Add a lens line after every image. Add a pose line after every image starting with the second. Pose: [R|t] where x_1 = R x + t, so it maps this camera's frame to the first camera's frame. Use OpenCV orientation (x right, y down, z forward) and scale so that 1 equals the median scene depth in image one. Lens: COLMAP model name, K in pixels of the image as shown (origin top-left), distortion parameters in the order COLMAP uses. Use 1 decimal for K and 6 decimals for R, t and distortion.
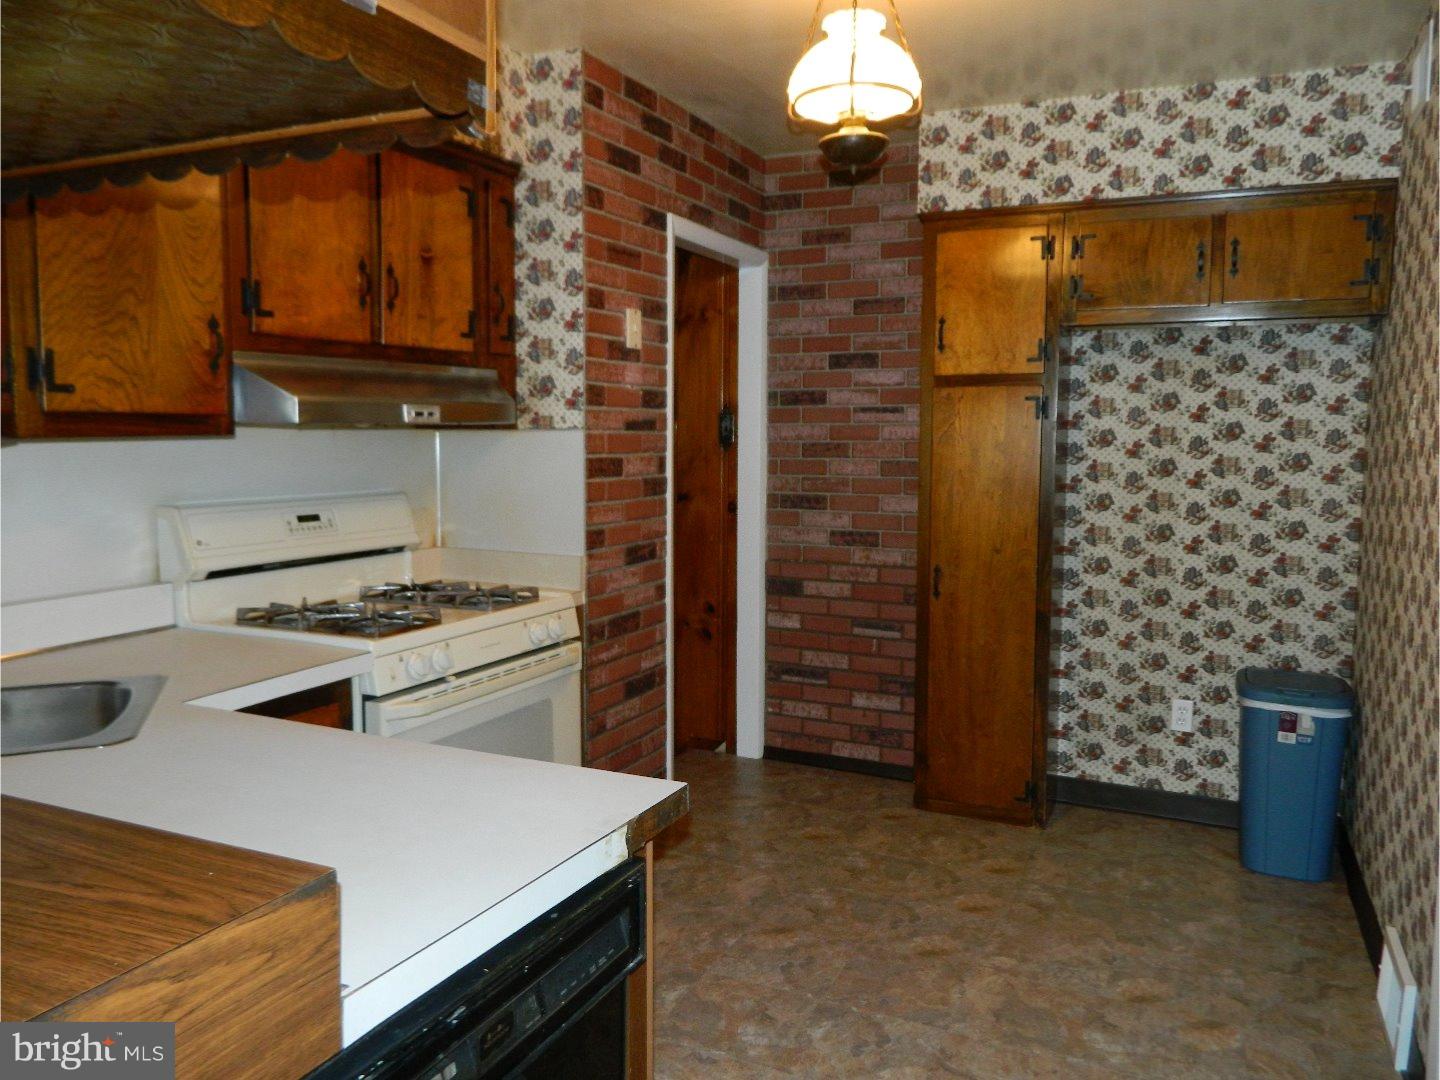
lens RADIAL K [[1094.4, 0, 720.0], [0, 1094.4, 540.0], [0, 0, 1]] dist [0.000551, -0.002776]
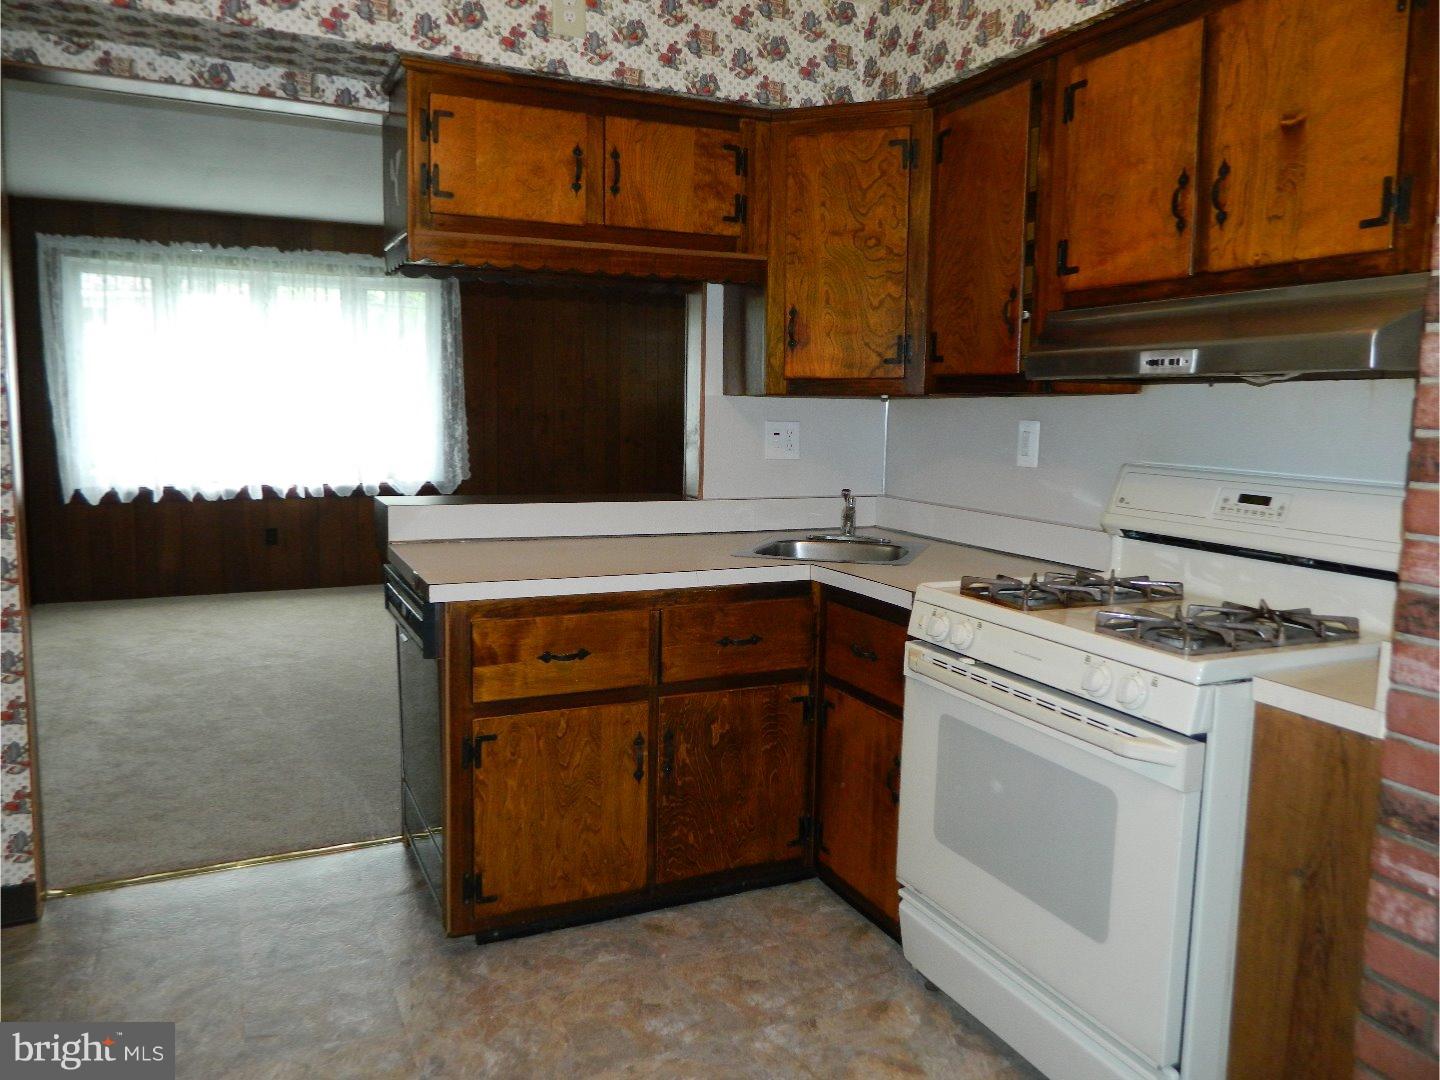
lens RADIAL K [[1094.4, 0, 720.0], [0, 1094.4, 540.0], [0, 0, 1]] dist [0.000551, -0.002776]
pose [[-0.640414, 0.078645, -0.763993, 0.519205], [-0.096424, 0.978640, 0.181567, -0.104370], [0.761953, 0.189946, -0.619151, 1.277454]]
